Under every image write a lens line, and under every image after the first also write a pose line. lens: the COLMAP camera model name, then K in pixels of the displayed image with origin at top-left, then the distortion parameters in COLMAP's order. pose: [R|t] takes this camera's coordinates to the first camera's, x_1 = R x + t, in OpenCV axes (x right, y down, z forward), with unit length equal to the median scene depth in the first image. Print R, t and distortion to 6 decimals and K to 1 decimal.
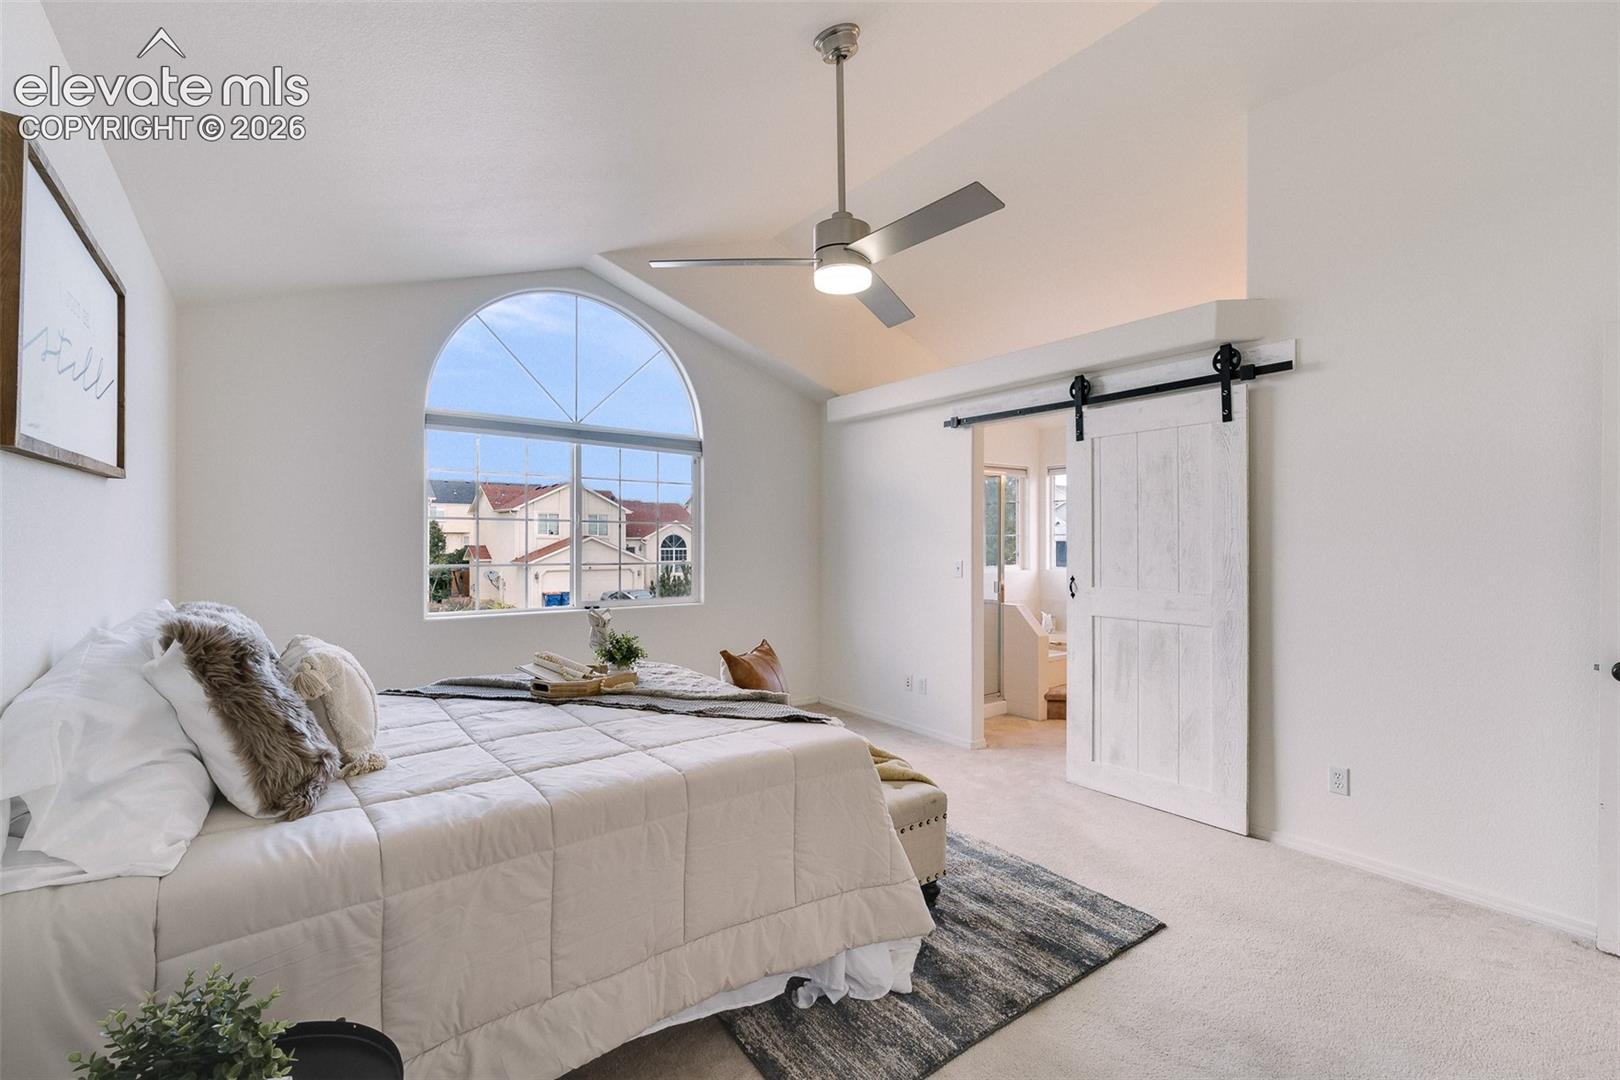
lens RADIAL K [[683.1, 0, 814.0], [0, 683.1, 532.4], [0, 0, 1]] dist [-0.001645, -0.000805]
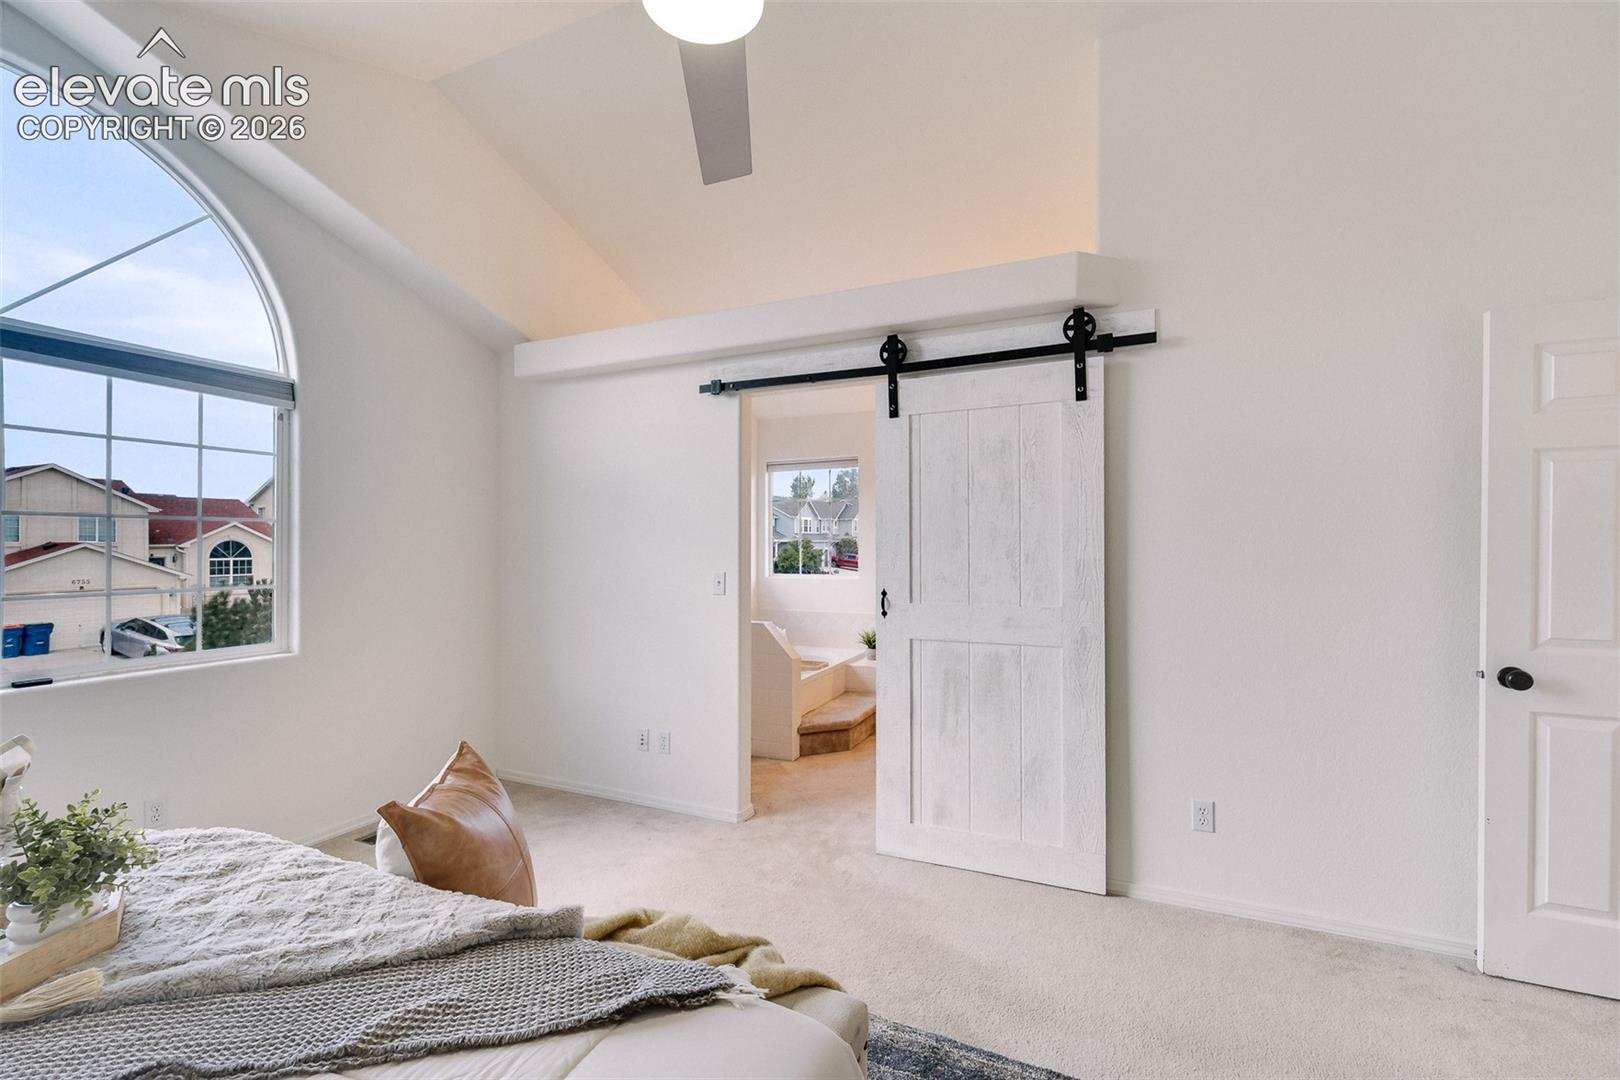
lens RADIAL K [[687.3, 0, 804.3], [0, 687.3, 535.2], [0, 0, 1]] dist [0.000482, -0.000424]
pose [[0.881099, -0.001647, 0.472929, -0.076106], [0.002668, 0.999995, -0.001488, 0.002166], [-0.472925, 0.002573, 0.881099, 0.351621]]
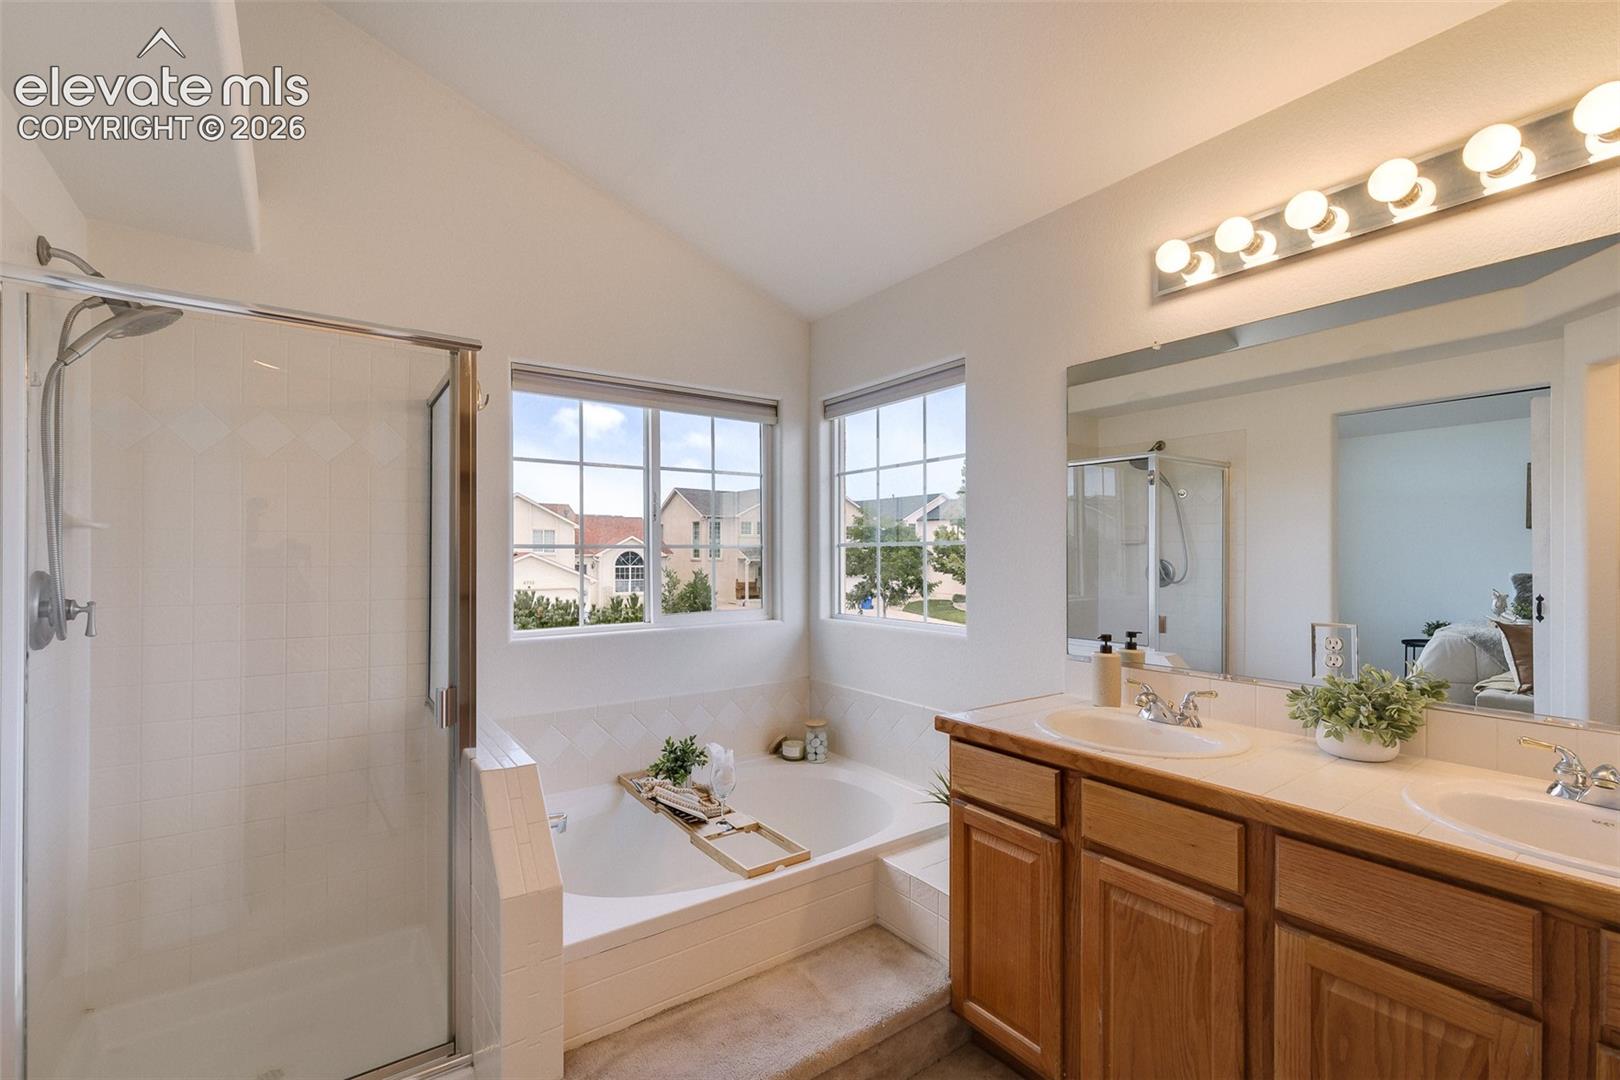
lens RADIAL K [[707.9, 0, 763.5], [0, 707.9, 540.4], [0, 0, 1]] dist [-0.002770, 0.000631]
pose [[0.999629, 0.004096, -0.026942, 0.612341], [-0.004458, 0.999900, -0.013392, 0.009325], [0.026885, 0.013507, 0.999547, 1.012366]]
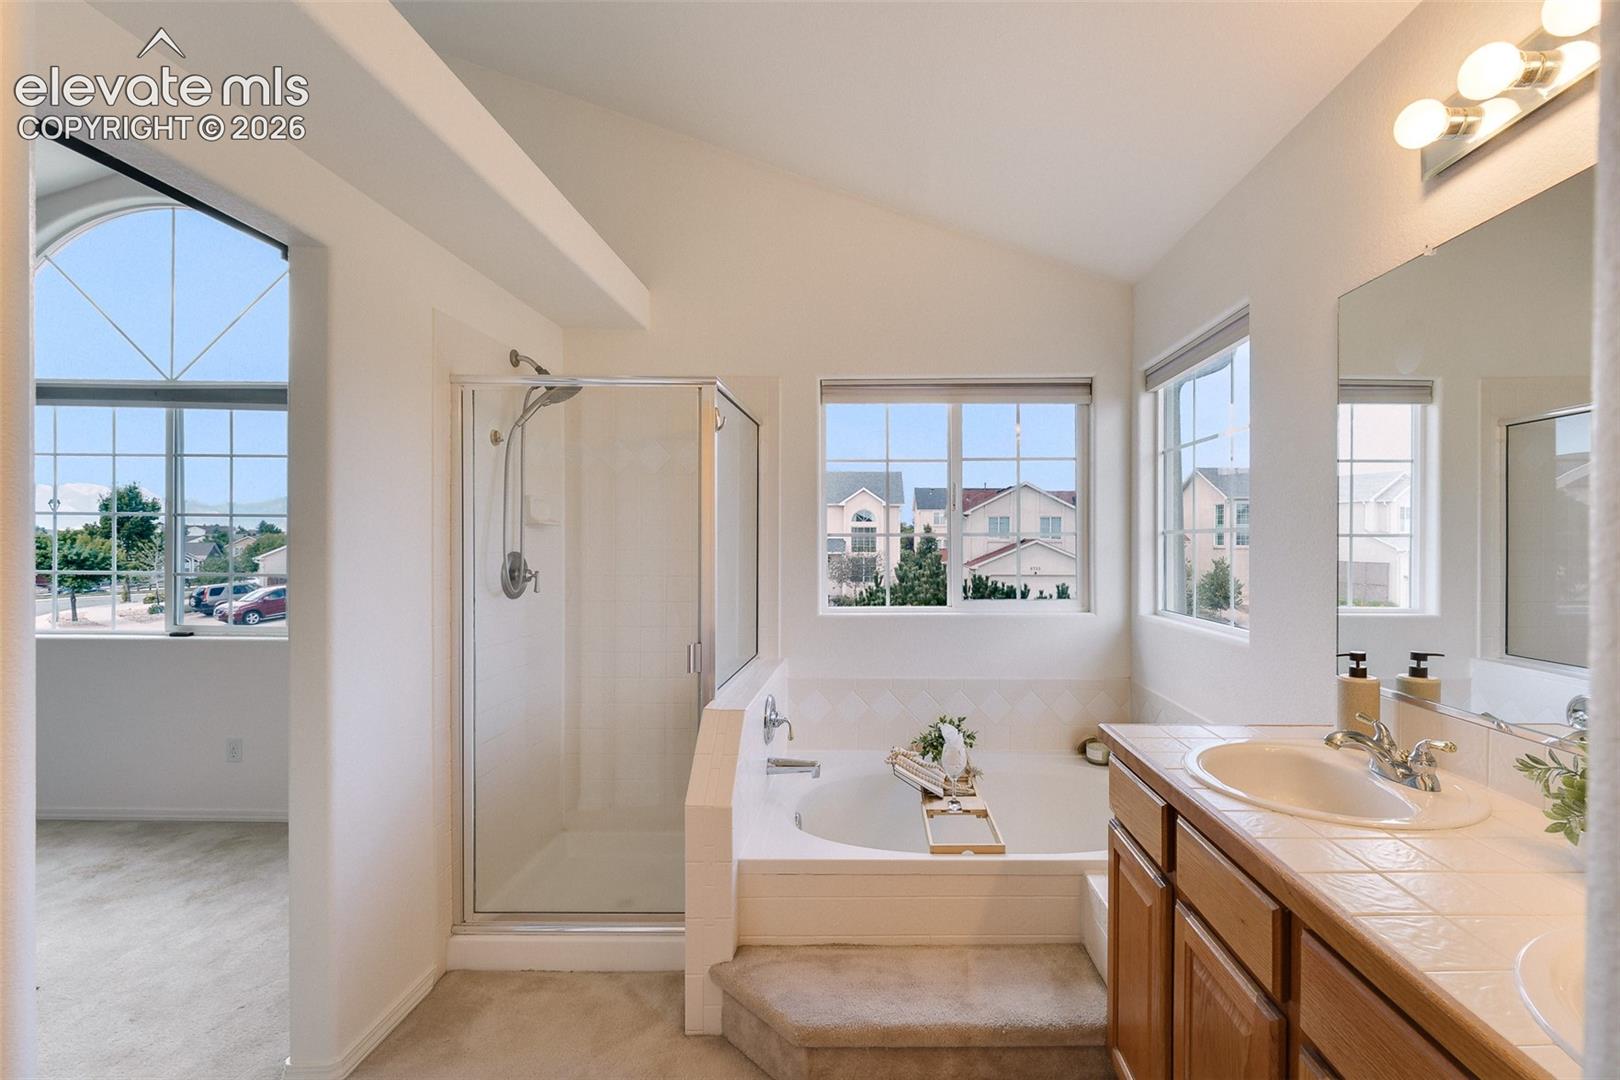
lens RADIAL K [[687.3, 0, 804.3], [0, 687.3, 535.2], [0, 0, 1]] dist [0.000482, -0.000424]
pose [[0.798372, 0.000704, -0.602164, 0.831232], [-0.001080, 0.999999, -0.000262, 0.006631], [0.602163, 0.000860, 0.798373, 1.055706]]
